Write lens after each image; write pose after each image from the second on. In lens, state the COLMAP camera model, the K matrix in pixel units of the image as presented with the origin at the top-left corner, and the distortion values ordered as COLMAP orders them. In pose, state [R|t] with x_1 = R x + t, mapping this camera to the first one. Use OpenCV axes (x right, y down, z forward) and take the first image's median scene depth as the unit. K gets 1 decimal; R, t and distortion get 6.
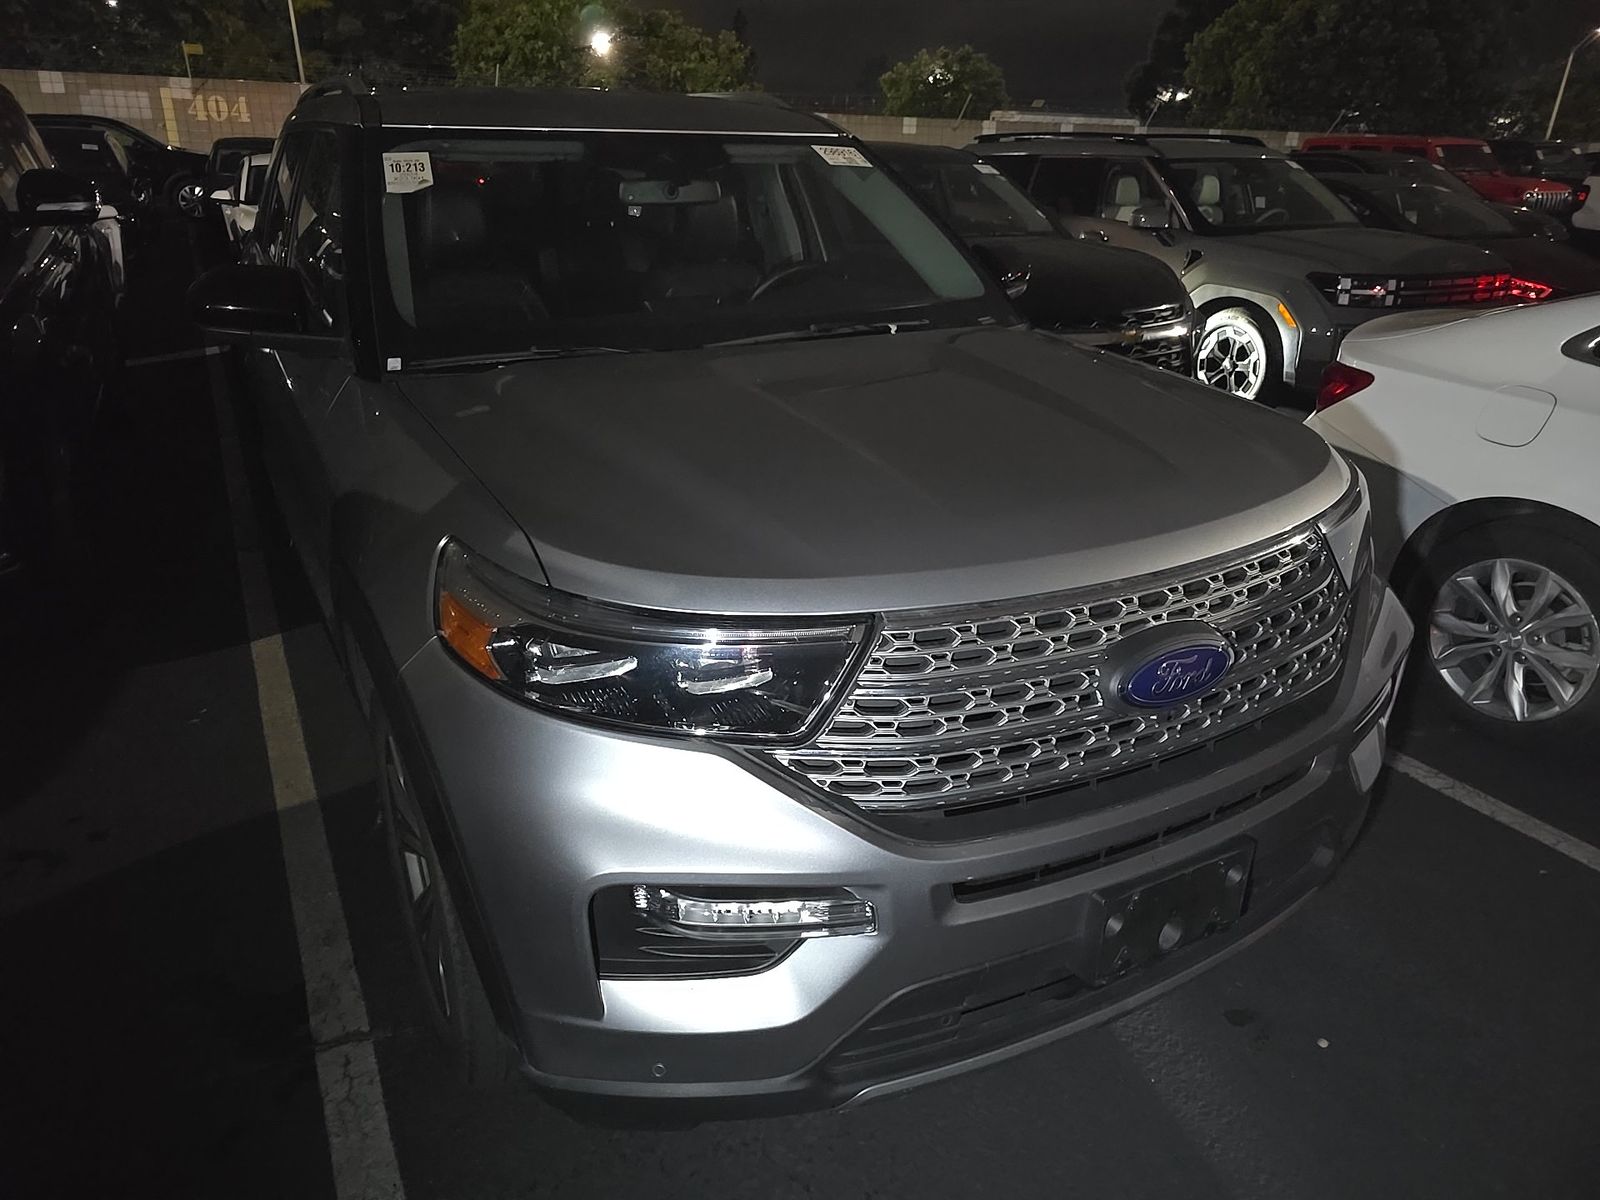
lens RADIAL K [[1074.2, 0, 806.3], [0, 1074.2, 602.5], [0, 0, 1]] dist [0.051572, -0.045224]
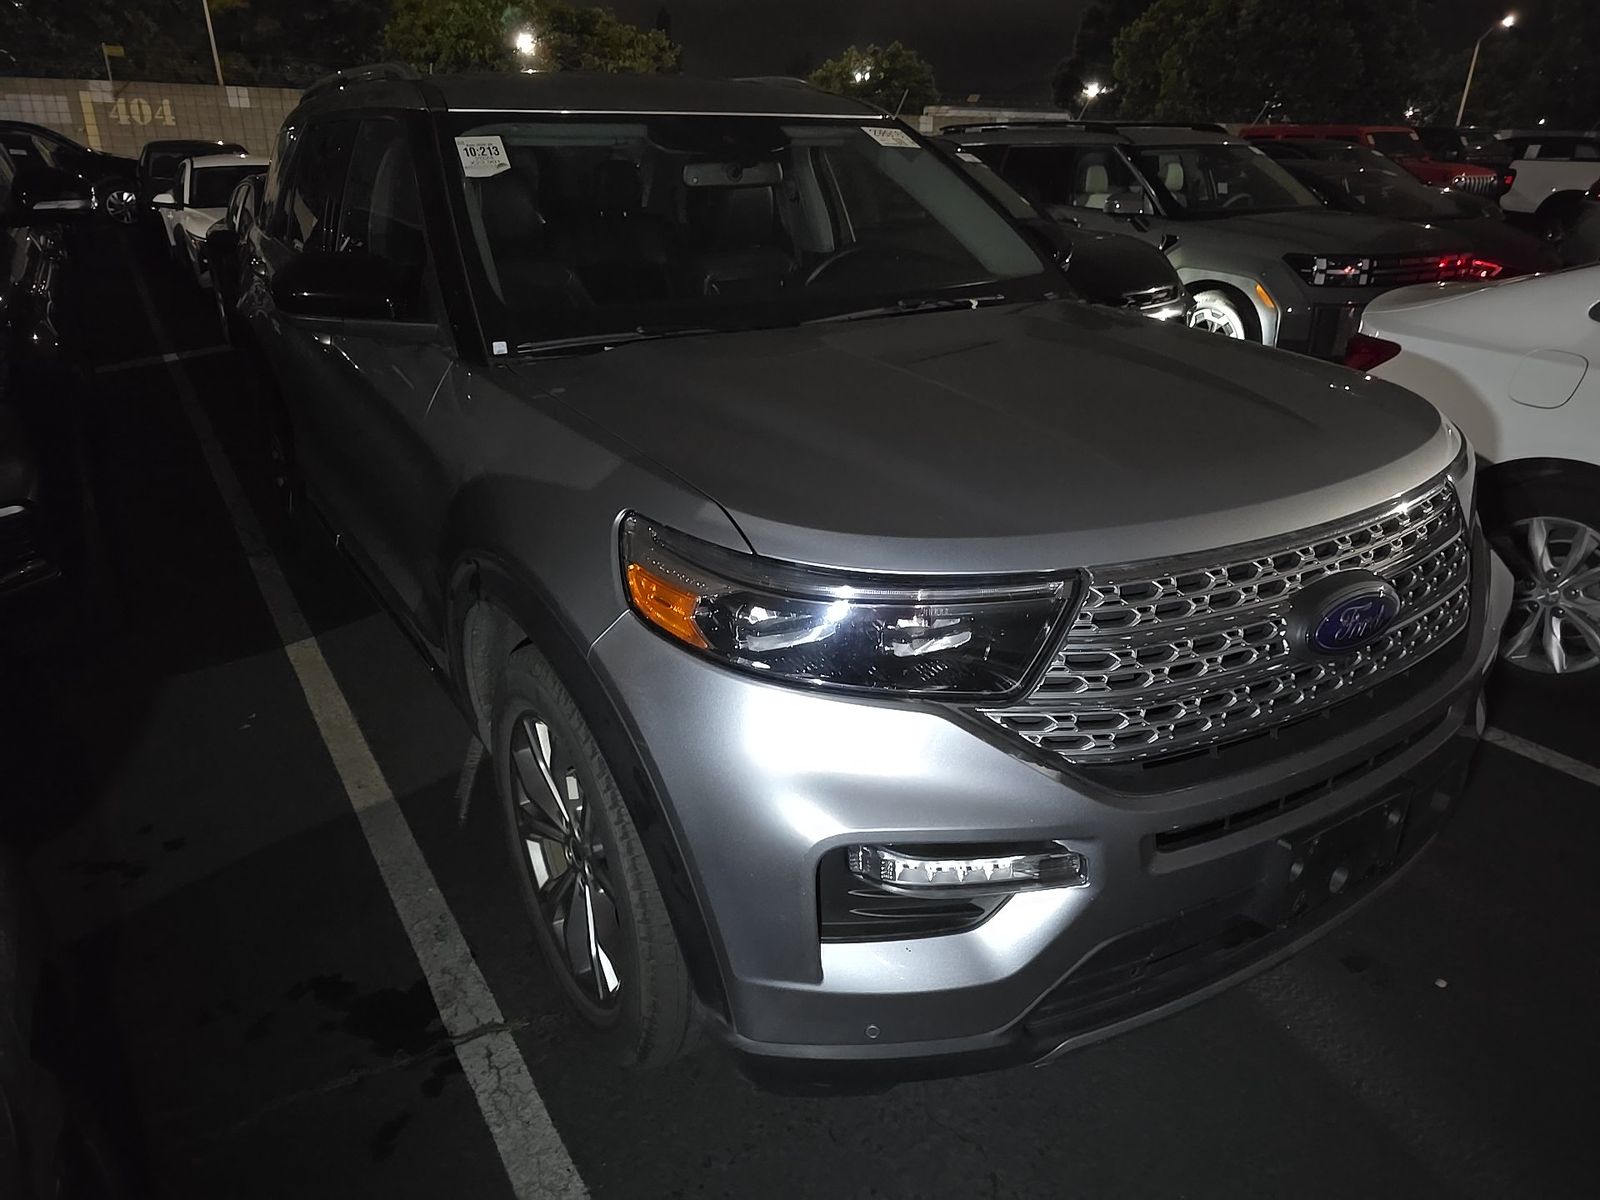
lens RADIAL K [[1074.2, 0, 806.3], [0, 1074.2, 602.5], [0, 0, 1]] dist [0.051572, -0.045224]
pose [[0.998008, -0.035434, 0.052190, -0.119356], [0.035363, 0.999372, 0.002291, 0.014597], [-0.052238, -0.000441, 0.998635, 0.000156]]
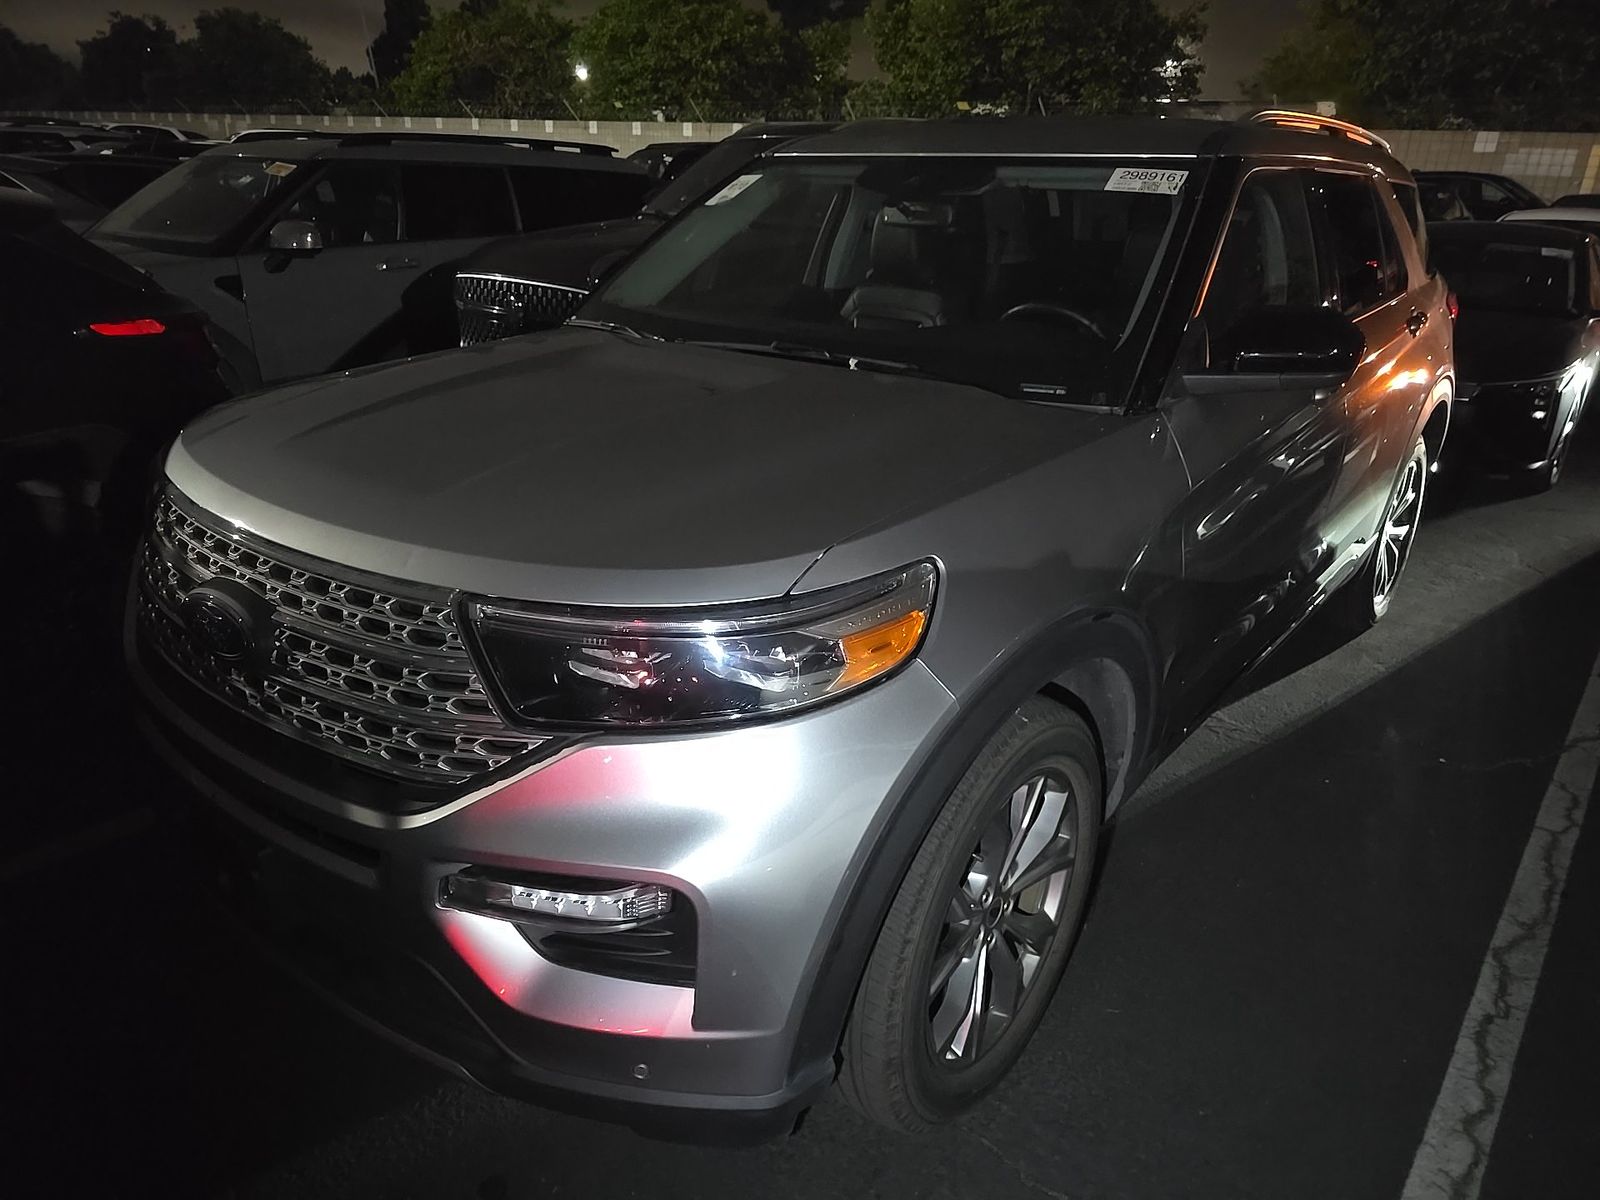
lens RADIAL K [[1074.2, 0, 806.3], [0, 1074.2, 602.5], [0, 0, 1]] dist [0.051572, -0.045224]
pose [[0.383517, 0.332120, -0.861749, 0.771525], [-0.374043, 0.909002, 0.183866, -0.192256], [0.844397, 0.251815, 0.472845, 0.513094]]
